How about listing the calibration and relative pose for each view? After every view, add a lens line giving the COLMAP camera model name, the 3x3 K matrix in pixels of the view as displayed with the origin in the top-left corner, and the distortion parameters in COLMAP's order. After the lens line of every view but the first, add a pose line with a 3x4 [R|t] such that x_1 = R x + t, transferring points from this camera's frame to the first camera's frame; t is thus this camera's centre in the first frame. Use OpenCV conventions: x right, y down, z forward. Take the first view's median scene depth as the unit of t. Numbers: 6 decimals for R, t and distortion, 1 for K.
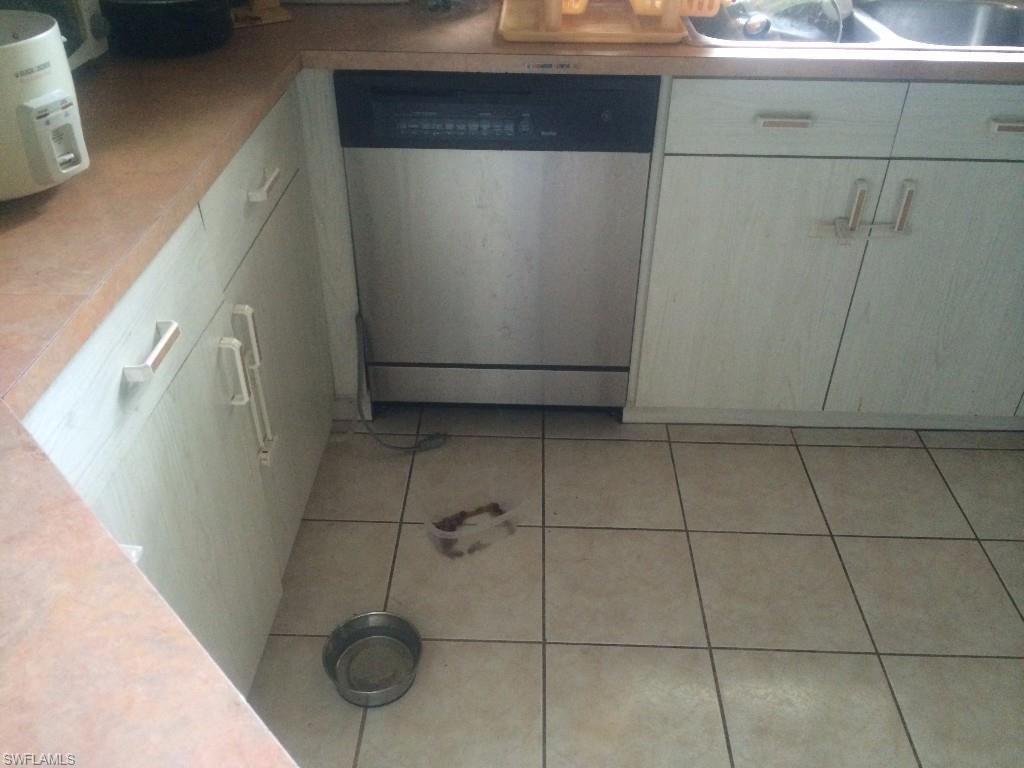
lens RADIAL K [[879.7, 0, 514.1], [0, 879.7, 386.8], [0, 0, 1]] dist [0.039496, -0.013693]
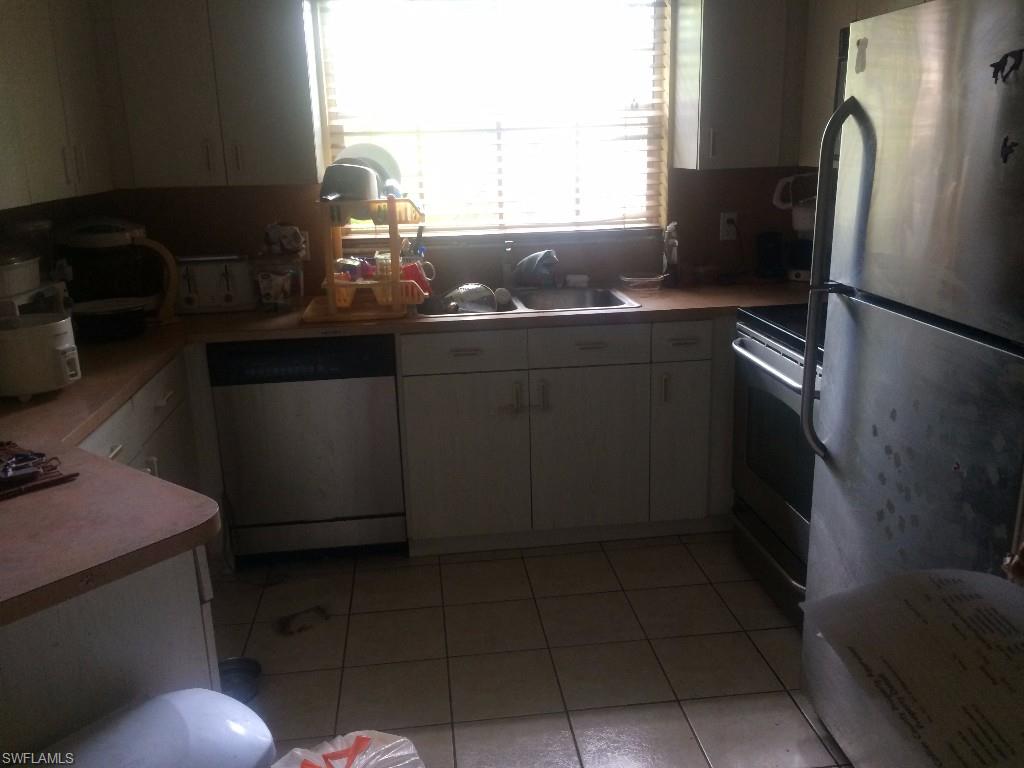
lens RADIAL K [[879.7, 0, 513.2], [0, 879.7, 382.9], [0, 0, 1]] dist [0.039496, -0.013693]
pose [[0.988392, -0.078990, 0.129778, 0.164068], [0.118732, 0.934547, -0.335446, 0.371247], [-0.094786, 0.346961, 0.933078, -0.663103]]
